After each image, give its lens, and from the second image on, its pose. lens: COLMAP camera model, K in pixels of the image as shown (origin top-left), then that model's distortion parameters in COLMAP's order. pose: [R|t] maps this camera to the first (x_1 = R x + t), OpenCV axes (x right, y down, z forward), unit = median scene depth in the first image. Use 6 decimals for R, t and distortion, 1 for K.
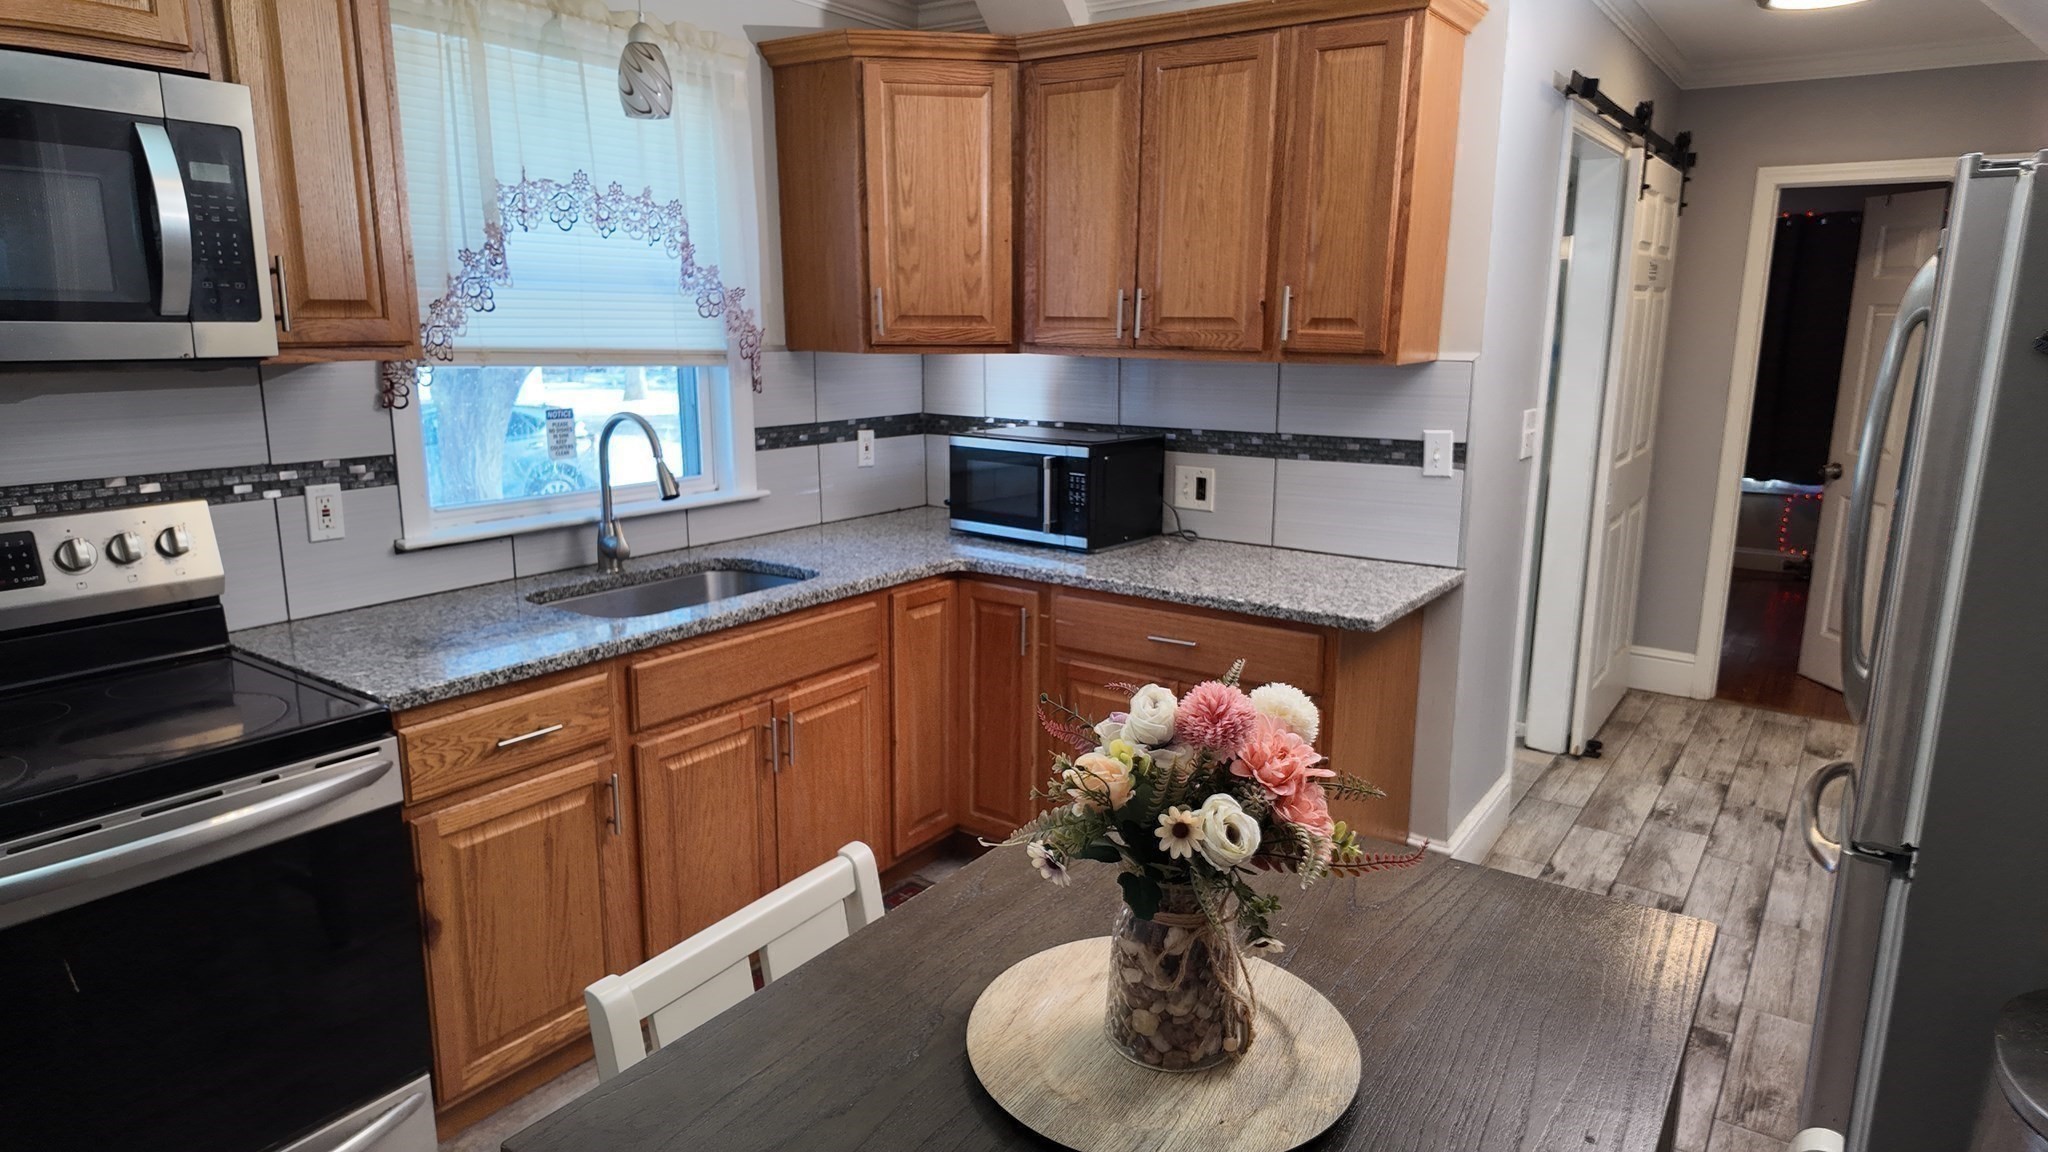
lens RADIAL K [[1190.6, 0, 1045.7], [0, 1190.6, 596.1], [0, 0, 1]] dist [0.031764, -0.041156]
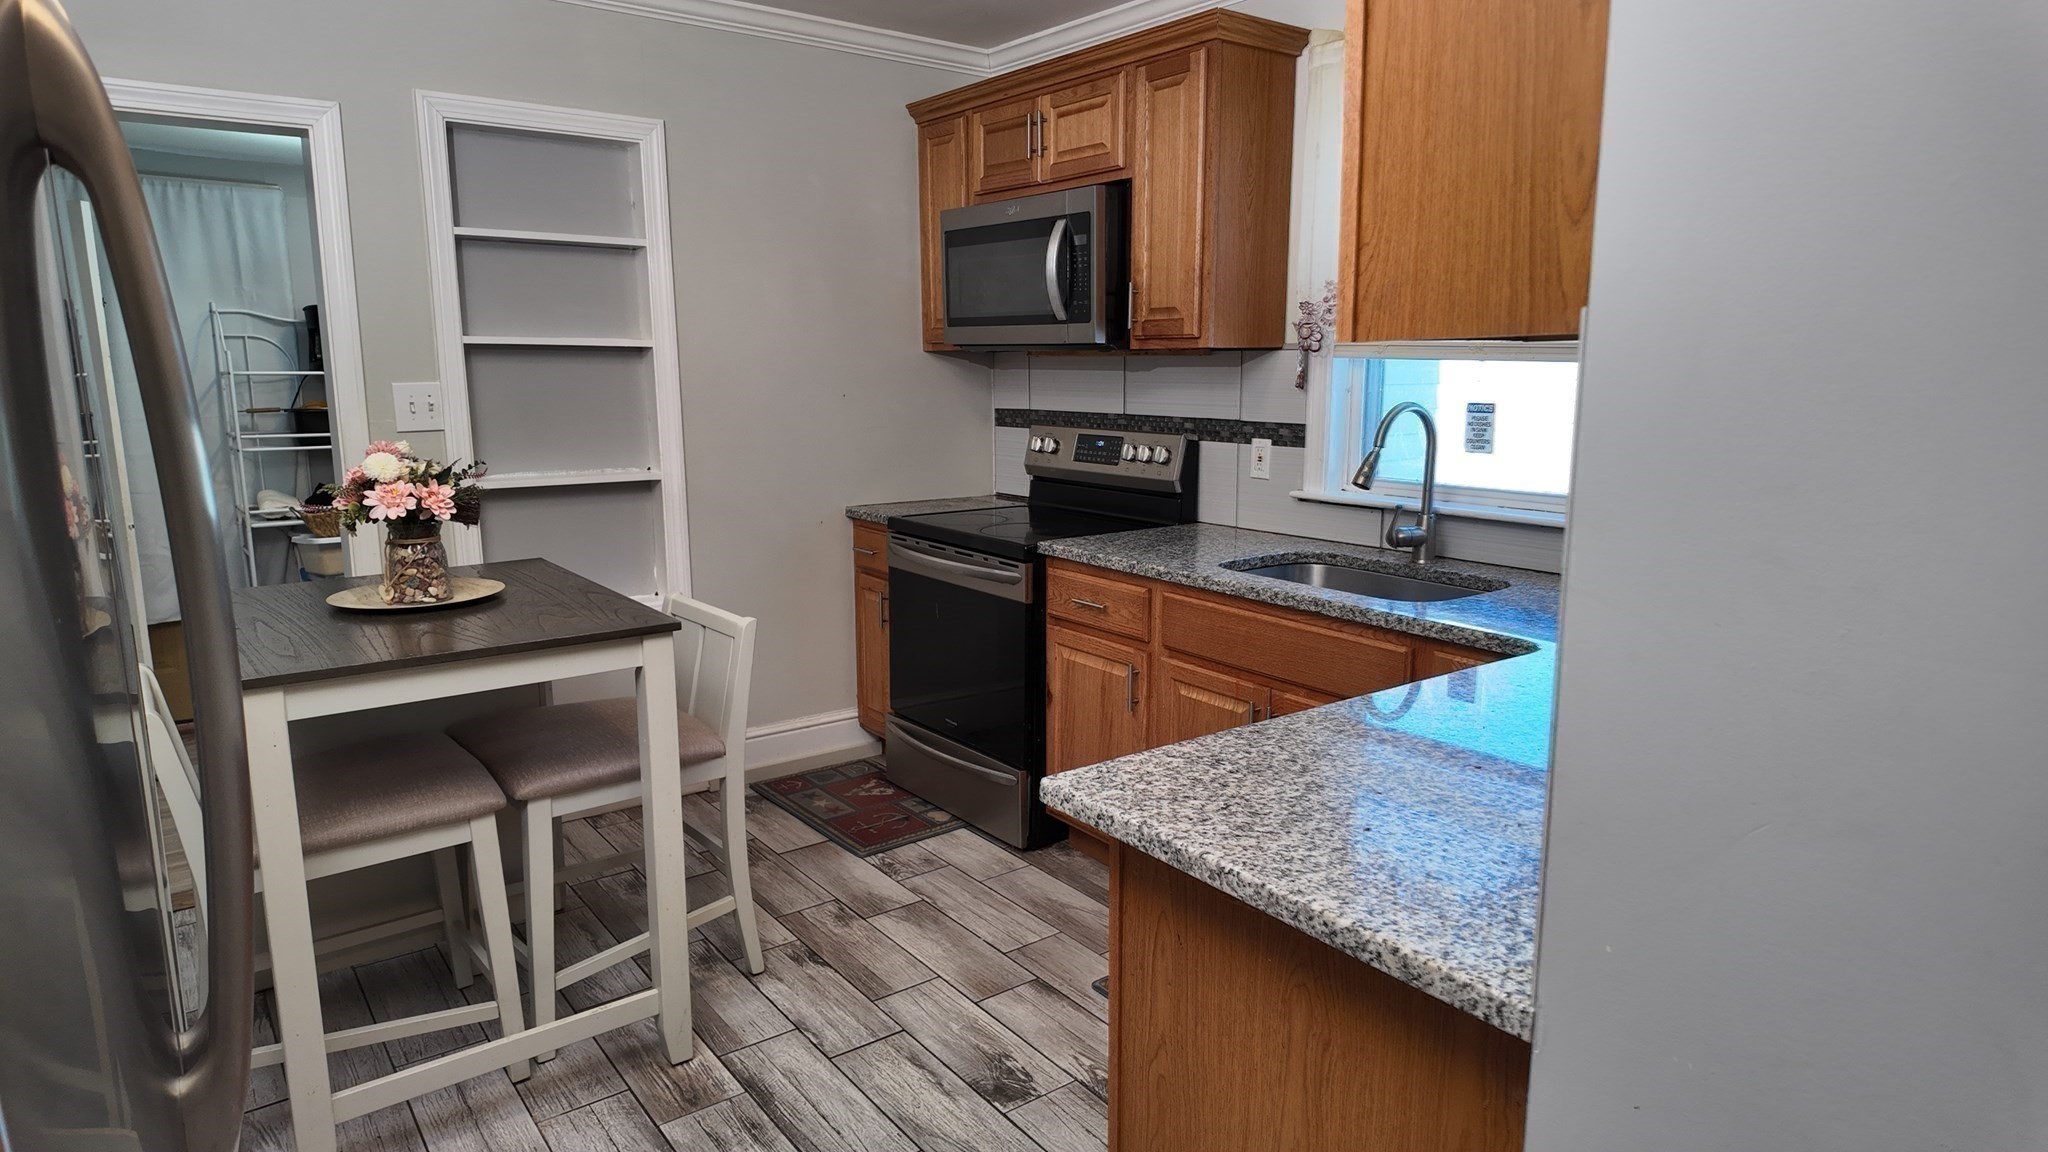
lens RADIAL K [[1190.6, 0, 1028.4], [0, 1190.6, 618.3], [0, 0, 1]] dist [0.031764, -0.041156]
pose [[-0.313253, 0.196803, -0.929054, 0.673272], [-0.211226, 0.939347, 0.270204, -0.174784], [0.925881, 0.280883, -0.252683, 0.935134]]
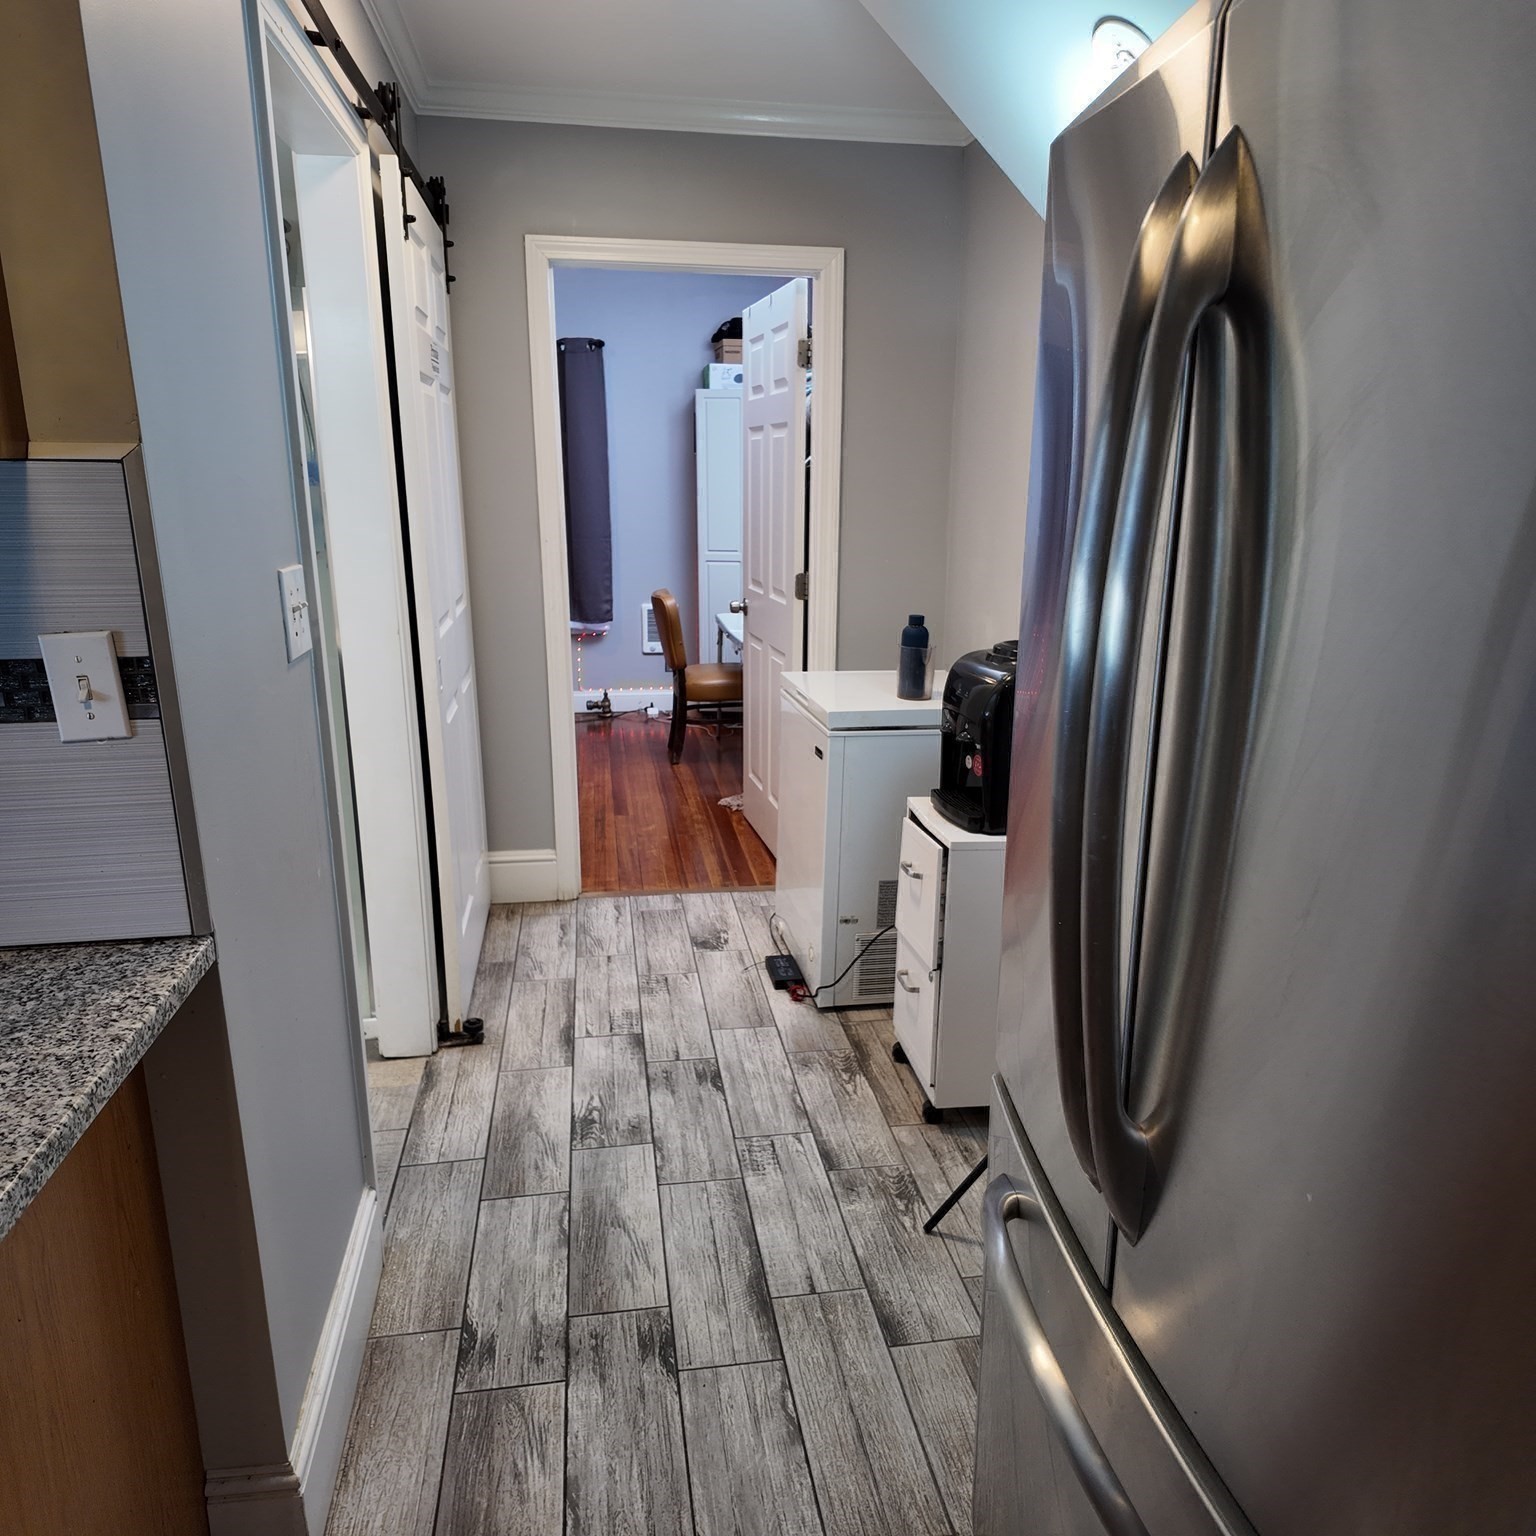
lens RADIAL K [[1120.8, 0, 776.3], [0, 1120.8, 765.2], [0, 0, 1]] dist [0.056962, -0.050153]
pose [[0.715100, -0.162104, 0.679967, 0.237405], [0.138487, 0.986312, 0.089494, -0.097282], [-0.685167, 0.030169, 0.727761, 0.582513]]
